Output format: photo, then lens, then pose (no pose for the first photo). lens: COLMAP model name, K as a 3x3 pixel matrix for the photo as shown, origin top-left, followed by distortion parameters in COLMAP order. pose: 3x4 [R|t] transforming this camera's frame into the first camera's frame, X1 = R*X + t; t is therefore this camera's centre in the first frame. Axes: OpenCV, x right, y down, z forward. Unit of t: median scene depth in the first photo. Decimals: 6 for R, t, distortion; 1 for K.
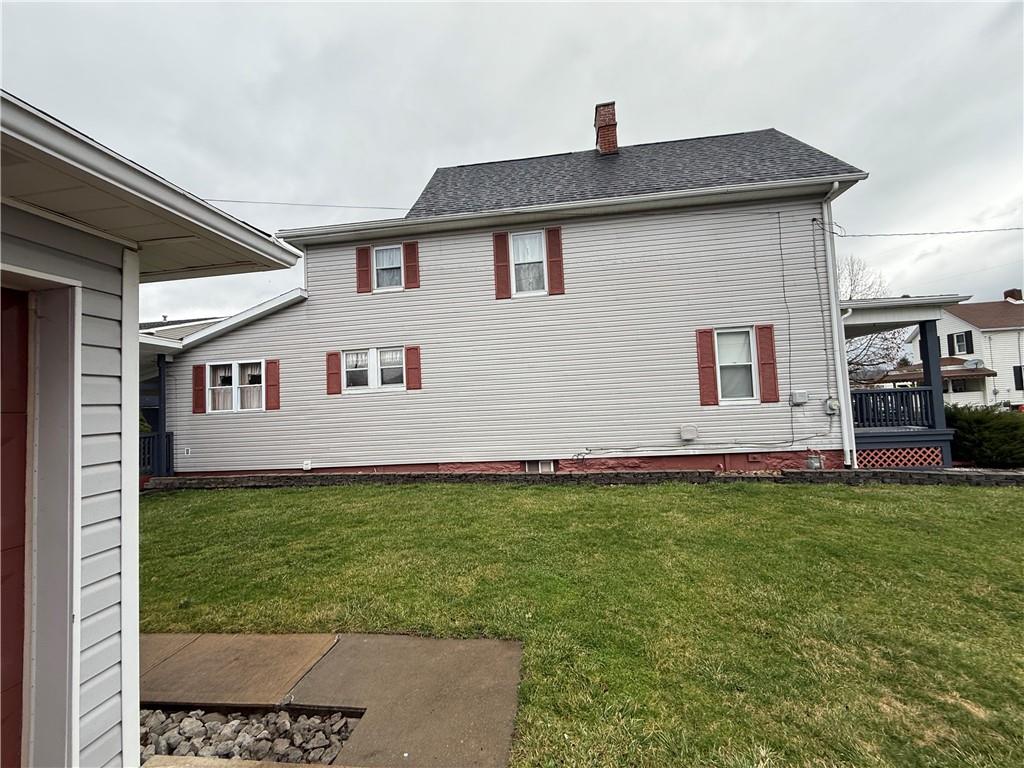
lens RADIAL K [[408.7, 0, 513.9], [0, 408.7, 382.3], [0, 0, 1]] dist [0.012634, -0.000020]
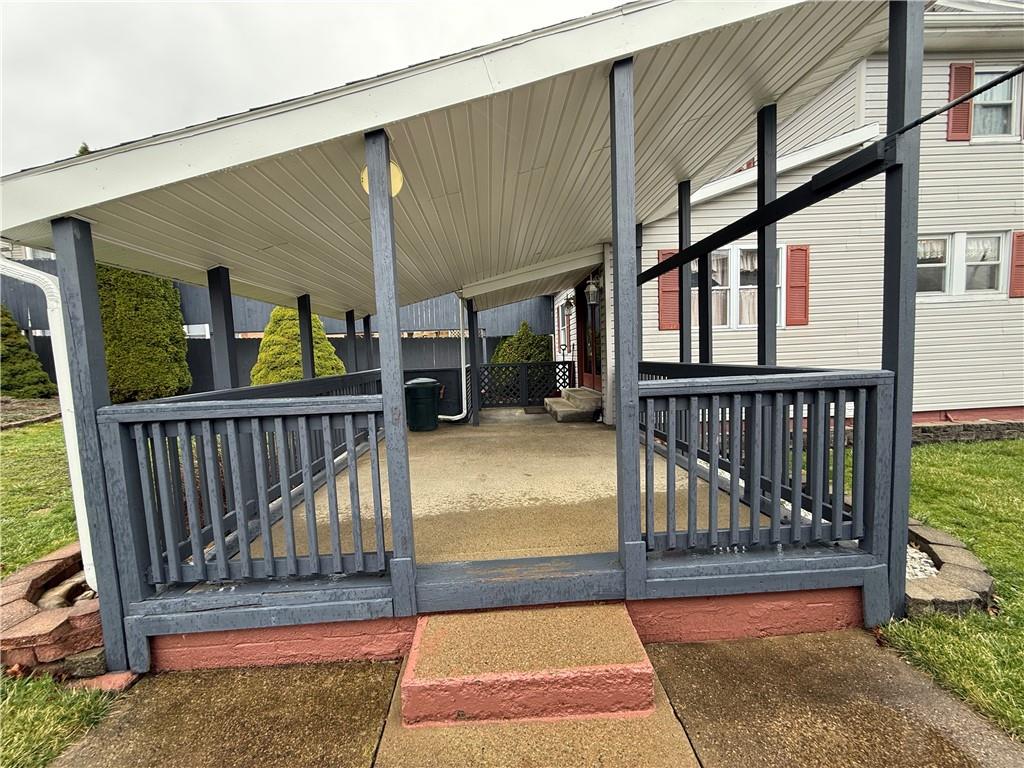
lens RADIAL K [[408.7, 0, 507.1], [0, 408.7, 383.4], [0, 0, 1]] dist [0.012634, -0.000020]
pose [[0.987493, 0.006162, 0.157542, -1.154809], [-0.022435, 0.994559, 0.101727, 0.103025], [-0.156058, -0.103989, 0.982259, 0.441057]]
